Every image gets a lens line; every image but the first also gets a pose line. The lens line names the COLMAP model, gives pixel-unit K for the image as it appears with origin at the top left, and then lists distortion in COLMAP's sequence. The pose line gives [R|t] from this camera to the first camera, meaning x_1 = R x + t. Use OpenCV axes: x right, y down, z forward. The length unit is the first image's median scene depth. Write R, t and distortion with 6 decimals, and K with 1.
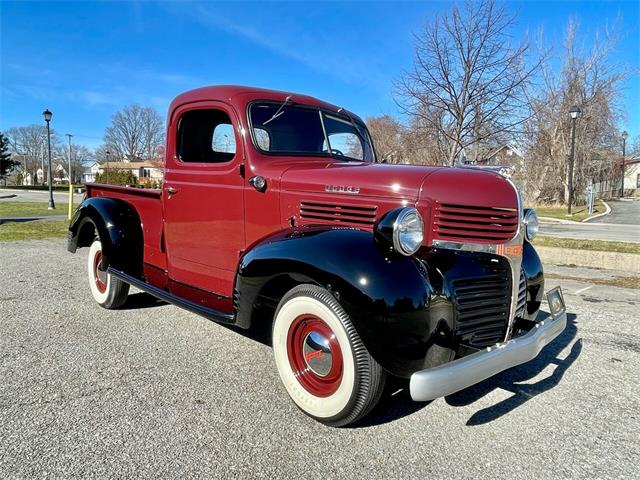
lens RADIAL K [[476.7, 0, 326.6], [0, 476.7, 239.4], [0, 0, 1]] dist [-0.000338, -0.004595]
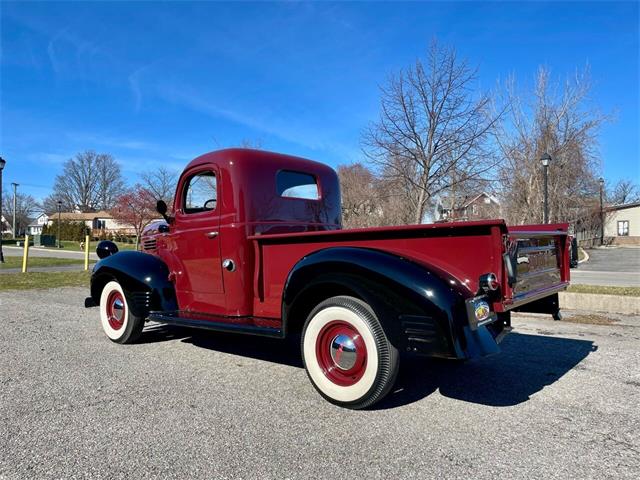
lens RADIAL K [[510.7, 0, 320.4], [0, 510.7, 244.0], [0, 0, 1]] dist [0.093719, -0.134573]
pose [[0.998927, -0.008392, 0.045539, -0.001210], [0.012835, 0.995086, -0.098180, 0.012590], [-0.044491, 0.098659, 0.994126, -0.056744]]
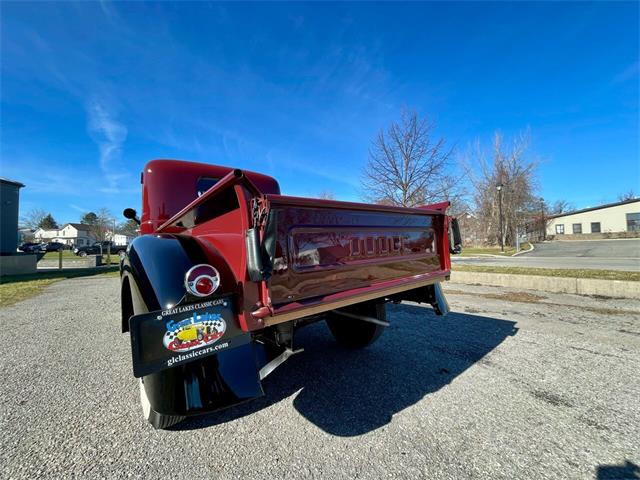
lens RADIAL K [[273.0, 0, 318.1], [0, 273.0, 237.0], [0, 0, 1]] dist [0.000912, -0.000072]
pose [[0.987285, -0.039485, -0.153975, 0.097981], [0.018856, 0.990909, -0.133204, 0.007970], [0.157835, 0.128607, 0.979055, 0.074089]]
